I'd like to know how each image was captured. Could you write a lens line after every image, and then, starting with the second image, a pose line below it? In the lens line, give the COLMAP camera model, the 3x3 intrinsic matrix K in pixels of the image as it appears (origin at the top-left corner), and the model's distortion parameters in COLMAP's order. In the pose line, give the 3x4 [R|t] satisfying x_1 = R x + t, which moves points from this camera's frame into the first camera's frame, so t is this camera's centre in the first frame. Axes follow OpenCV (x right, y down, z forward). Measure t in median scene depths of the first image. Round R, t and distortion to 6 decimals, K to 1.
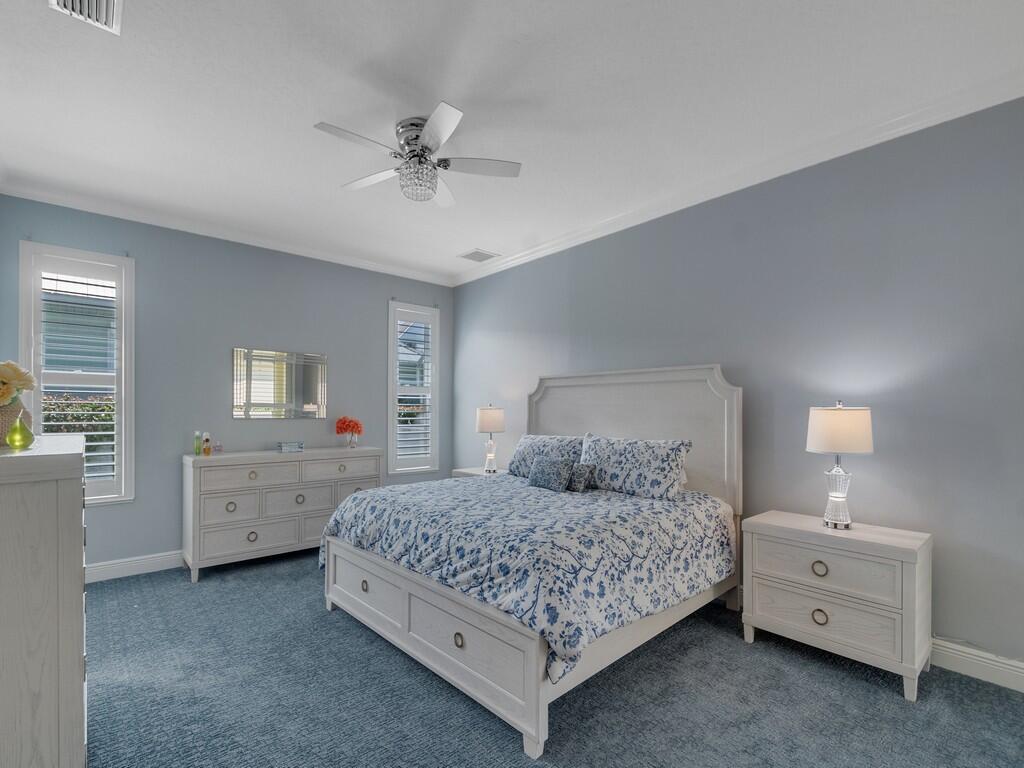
lens RADIAL K [[473.1, 0, 498.8], [0, 473.1, 408.1], [0, 0, 1]] dist [-0.000960, -0.000234]
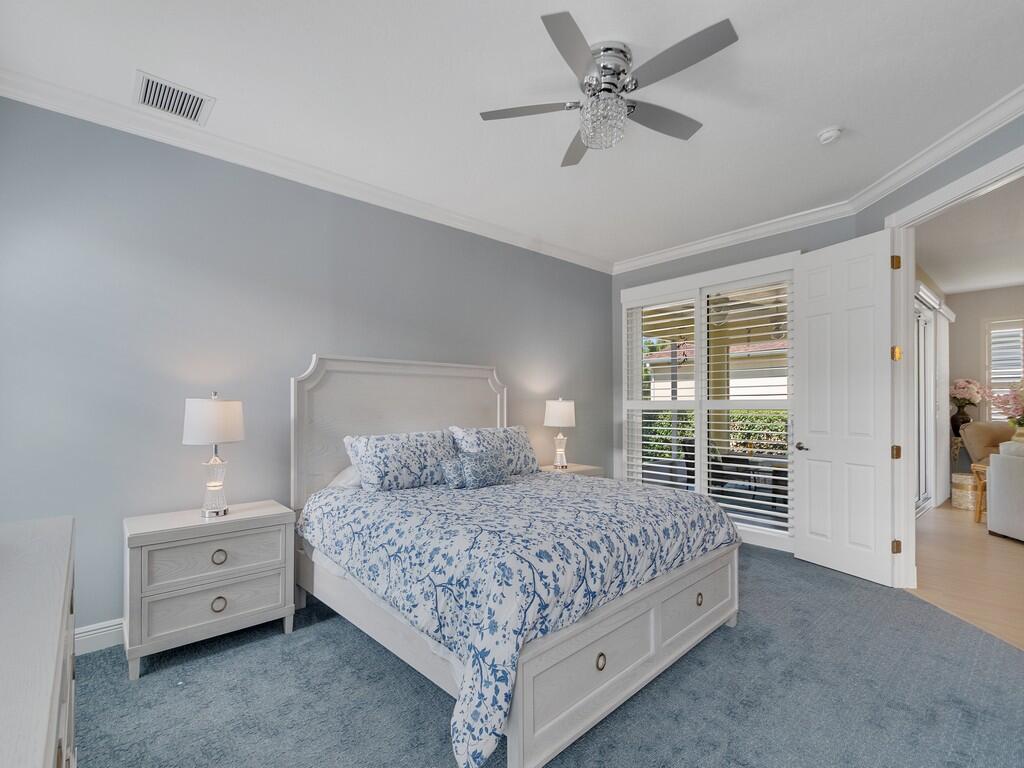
lens RADIAL K [[473.1, 0, 498.8], [0, 473.1, 408.1], [0, 0, 1]] dist [-0.000960, -0.000234]
pose [[-0.010489, -0.012994, 0.999861, -0.630400], [-0.004151, 0.999908, 0.012951, 0.002538], [-0.999936, -0.004015, -0.010542, 0.750621]]
